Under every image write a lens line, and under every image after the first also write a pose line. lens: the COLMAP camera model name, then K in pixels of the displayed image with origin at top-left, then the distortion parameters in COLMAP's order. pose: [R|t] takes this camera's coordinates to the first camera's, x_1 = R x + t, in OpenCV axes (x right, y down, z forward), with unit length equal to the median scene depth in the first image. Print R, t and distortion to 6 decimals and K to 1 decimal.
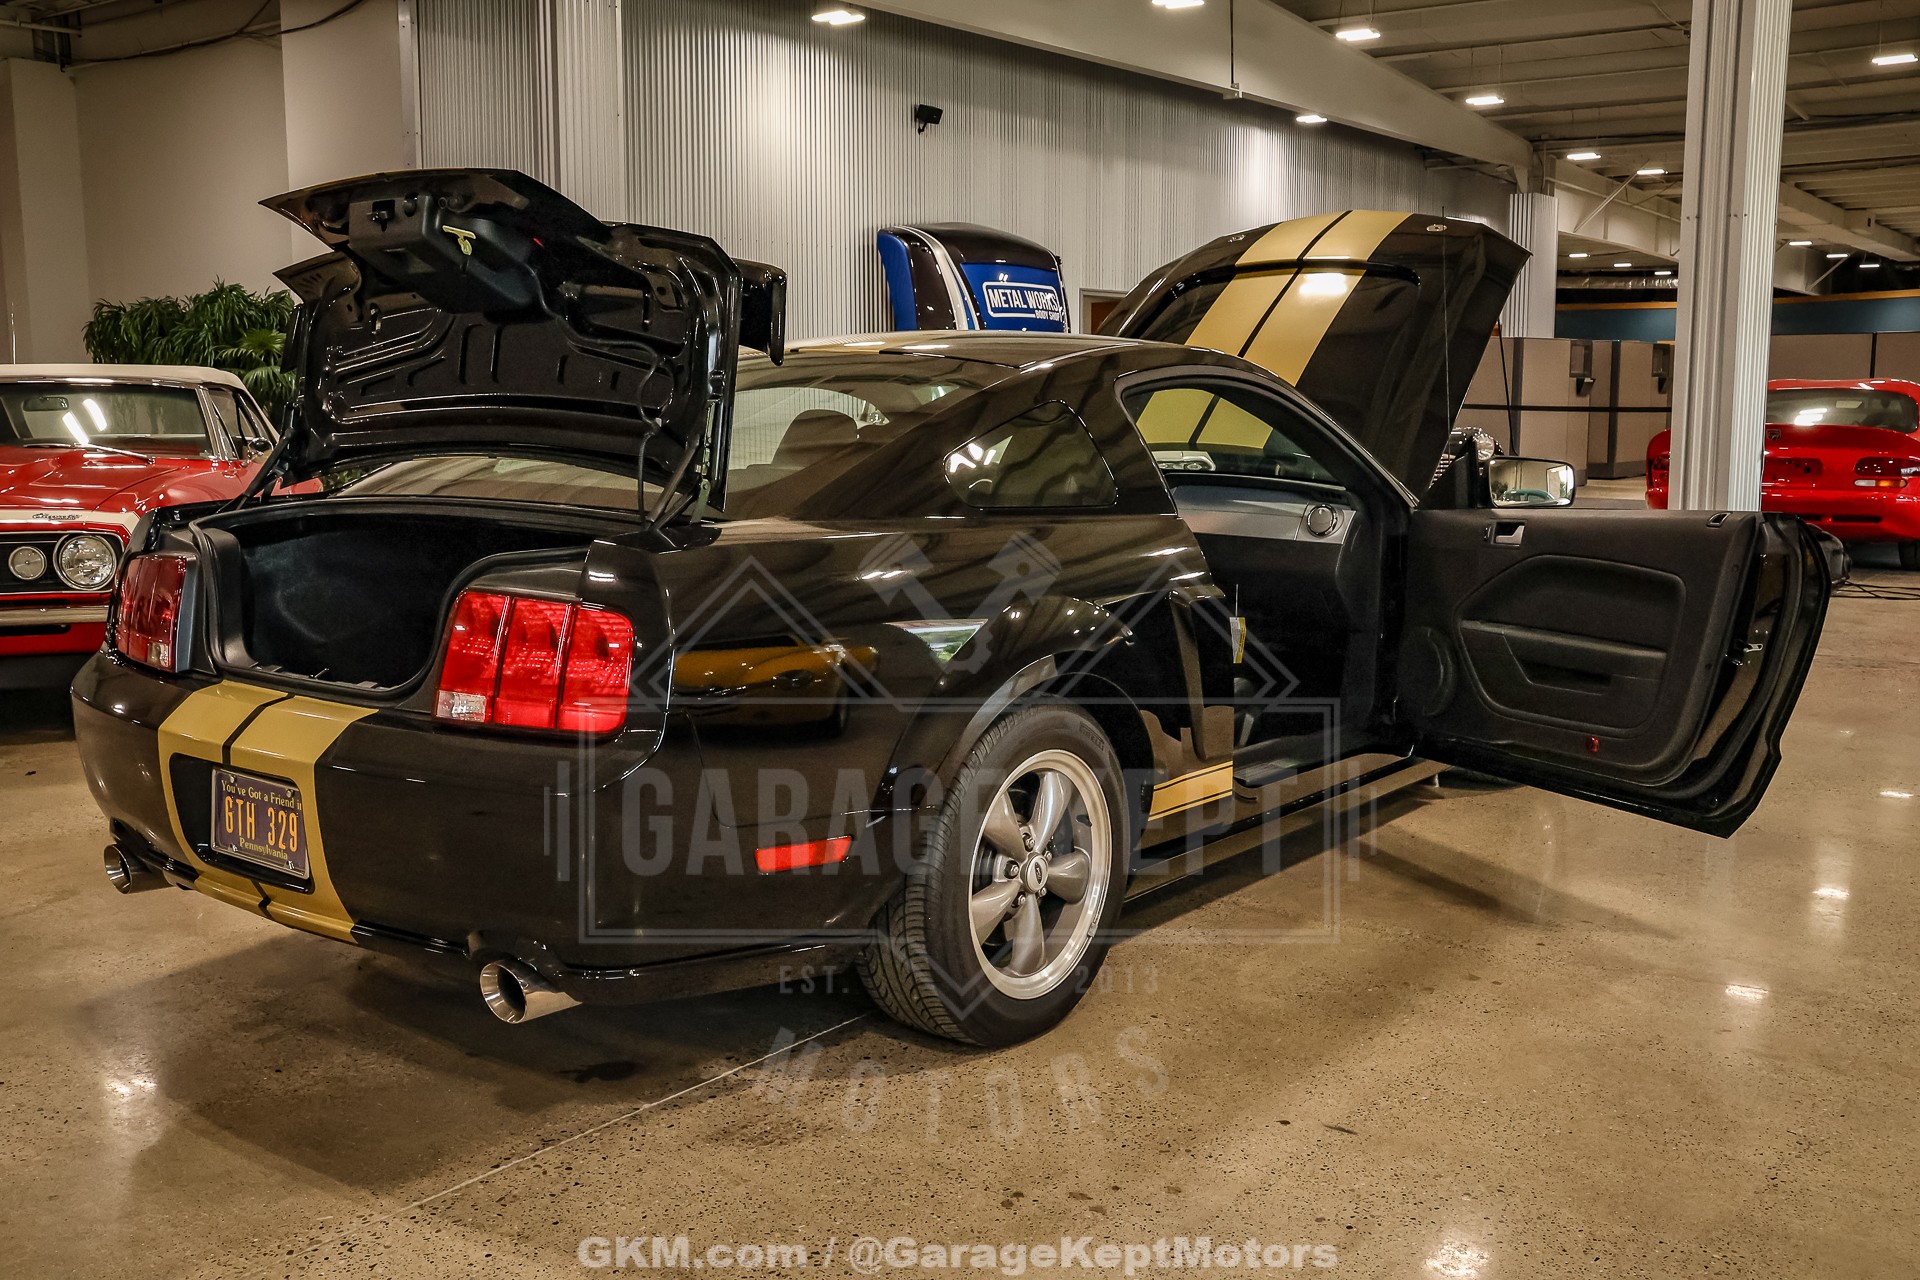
lens RADIAL K [[1876.1, 0, 967.1], [0, 1876.1, 635.0], [0, 0, 1]] dist [-0.112162, 0.201512]
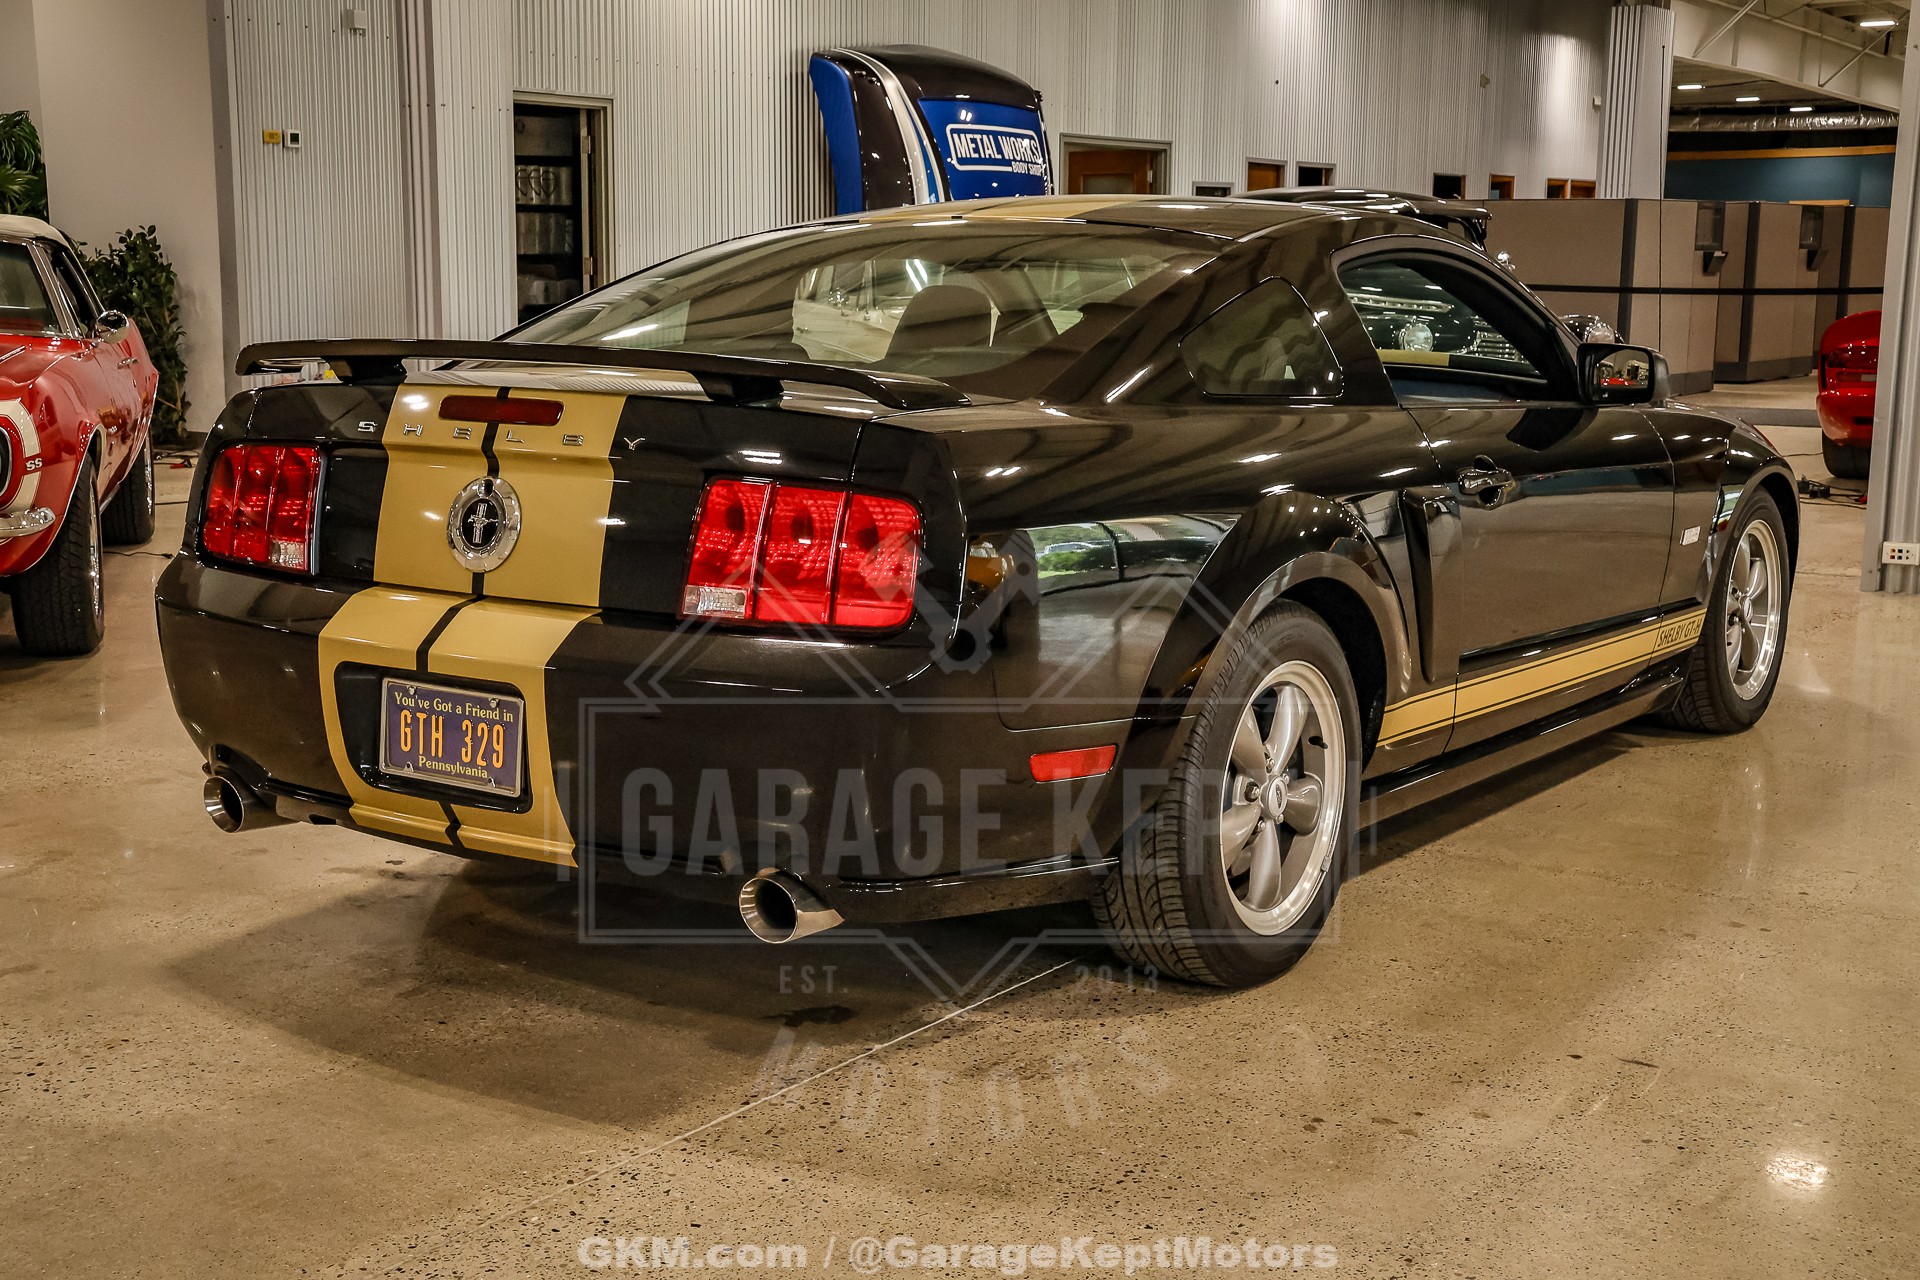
lens RADIAL K [[2518.2, 0, 979.9], [0, 2518.2, 639.1], [0, 0, 1]] dist [0.087515, 0.103898]
pose [[0.998213, -0.000078, 0.059762, -0.179528], [-0.000923, 0.999860, 0.016722, 0.029688], [-0.059755, -0.016747, 0.998073, -0.215404]]
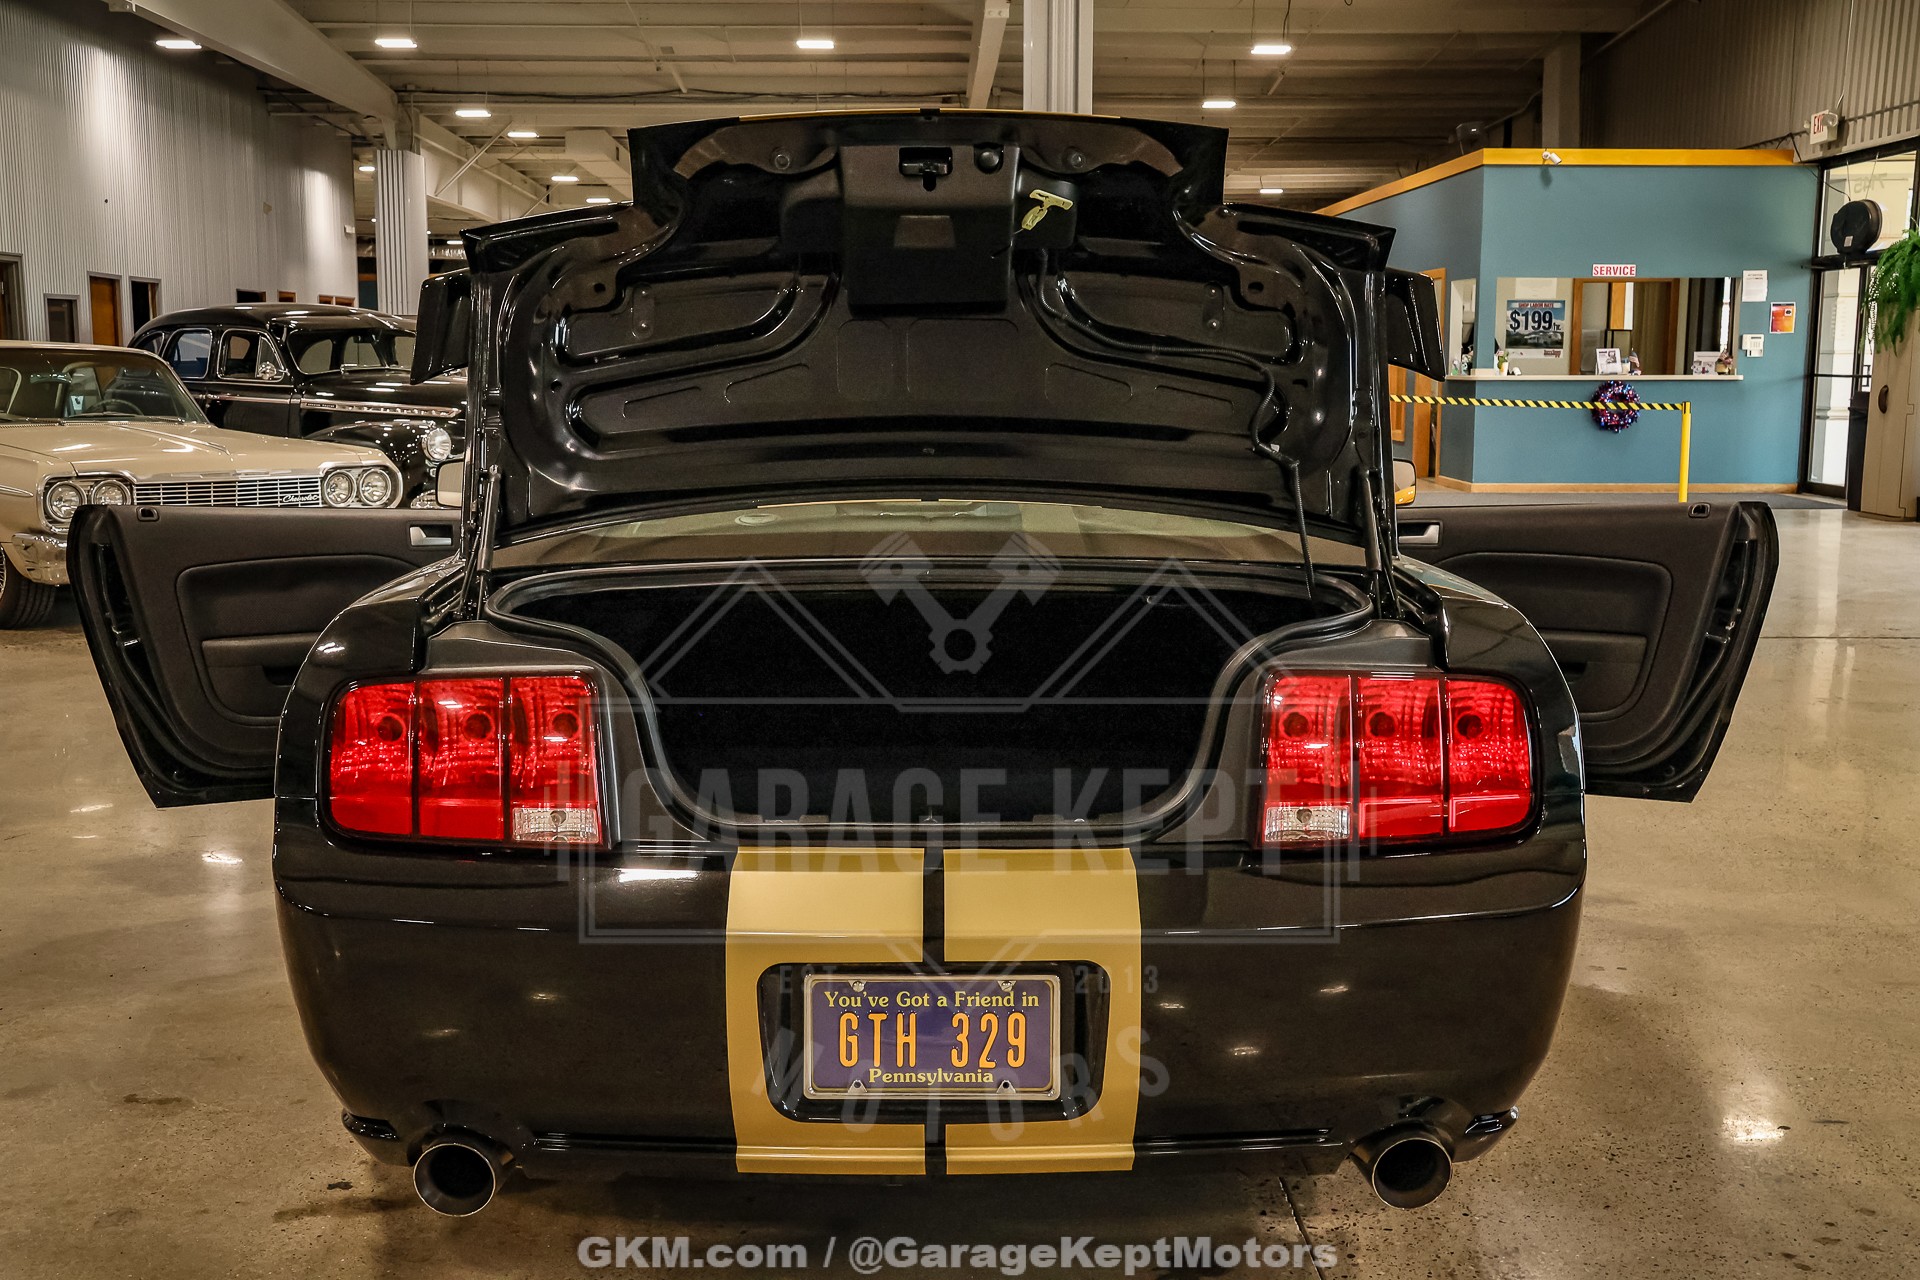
lens RADIAL K [[2091.6, 0, 951.0], [0, 2091.6, 638.6], [0, 0, 1]] dist [-0.055209, 0.257214]
pose [[0.785048, -0.088206, 0.613122, -0.761895], [0.086390, 0.995727, 0.032635, -0.066203], [-0.613381, 0.027347, 0.789314, 0.336973]]
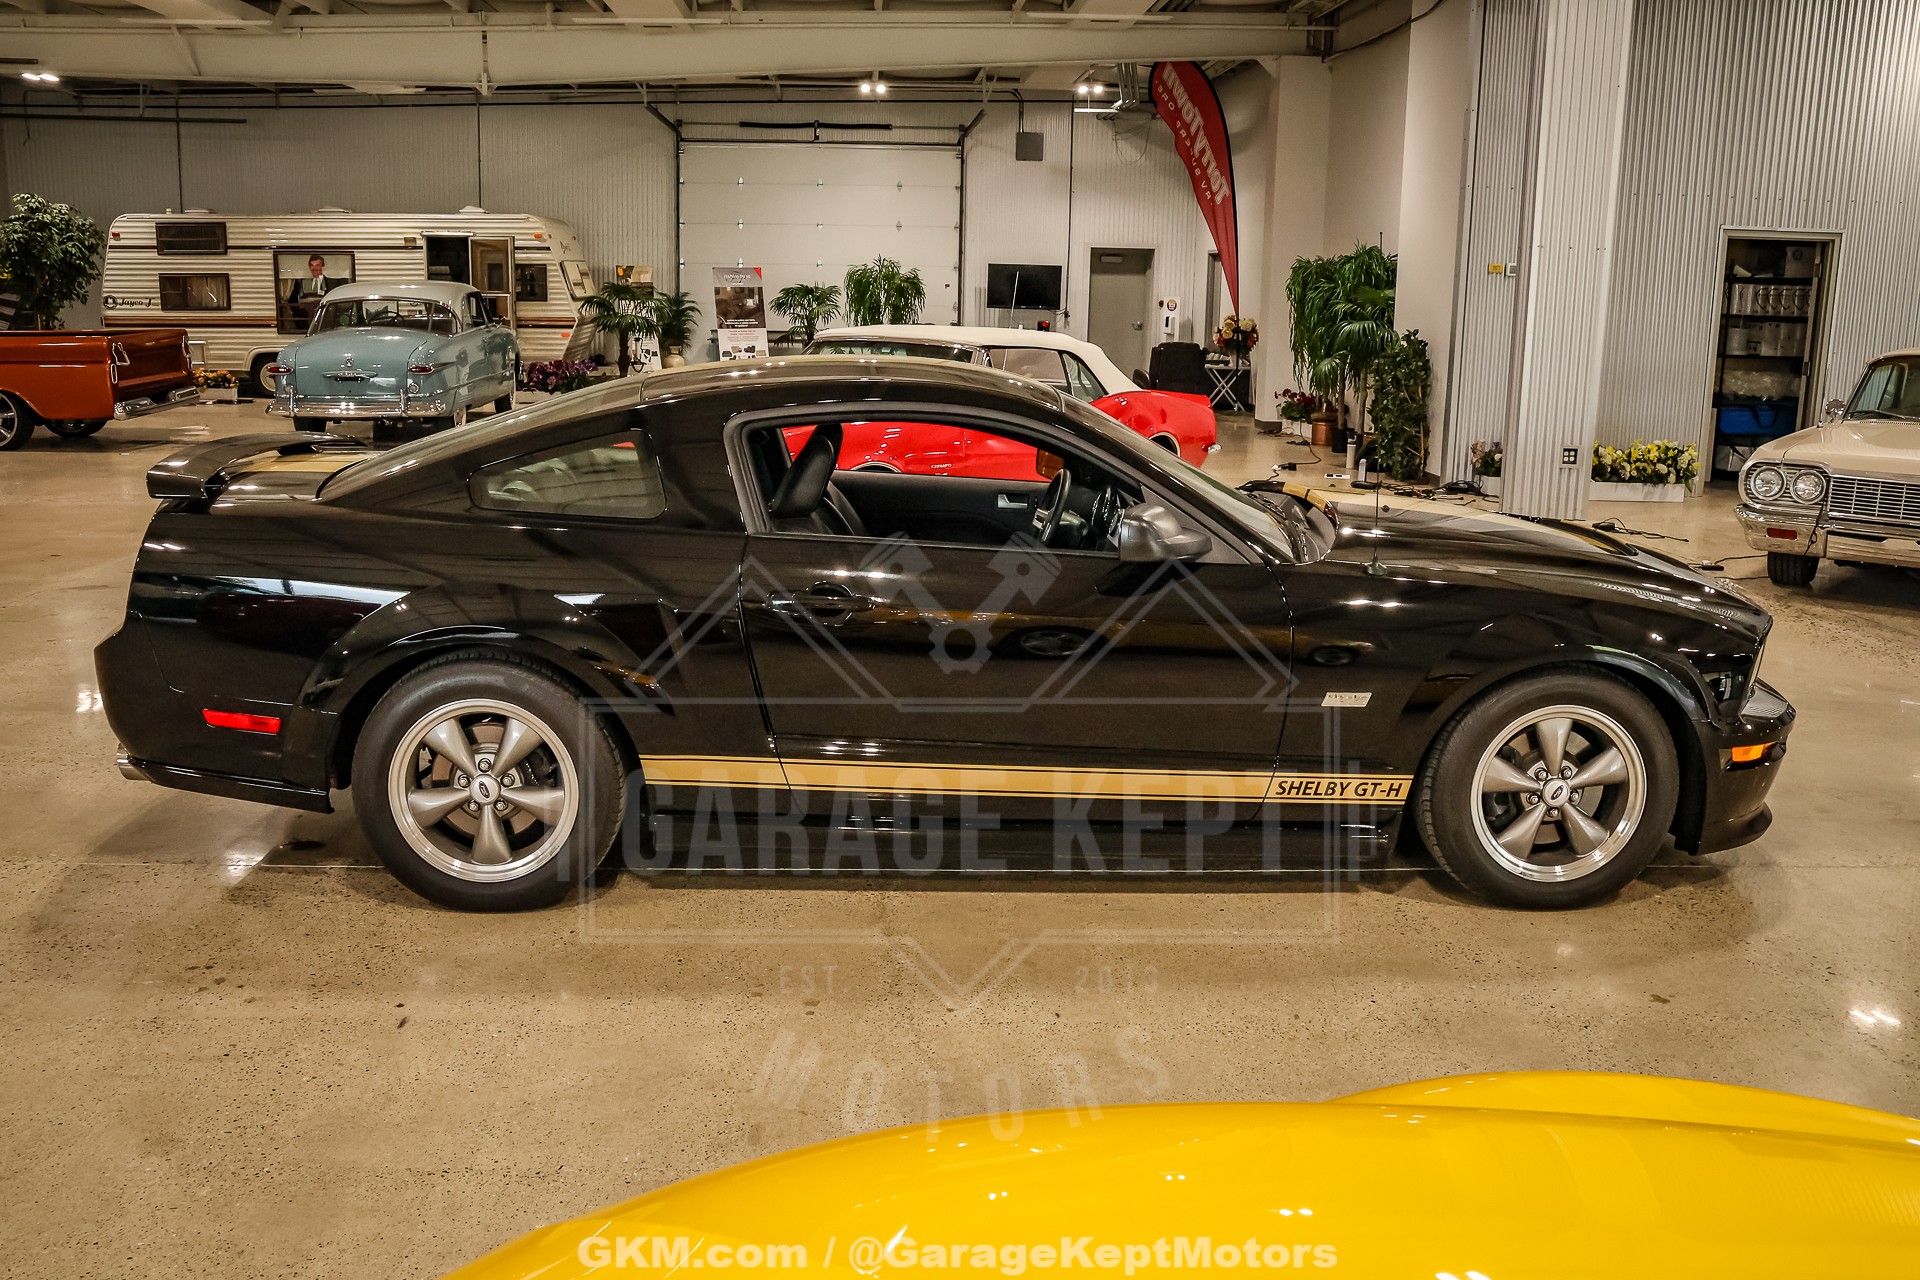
lens RADIAL K [[1778.2, 0, 960.0], [0, 1778.2, 640.0], [0, 0, 1]] dist [-0.085901, 0.014351]
pose [[0.633112, 0.169583, -0.755255, 1.163518], [-0.129067, 0.985175, 0.113015, -0.159488], [0.763224, 0.025928, 0.645614, 0.448223]]
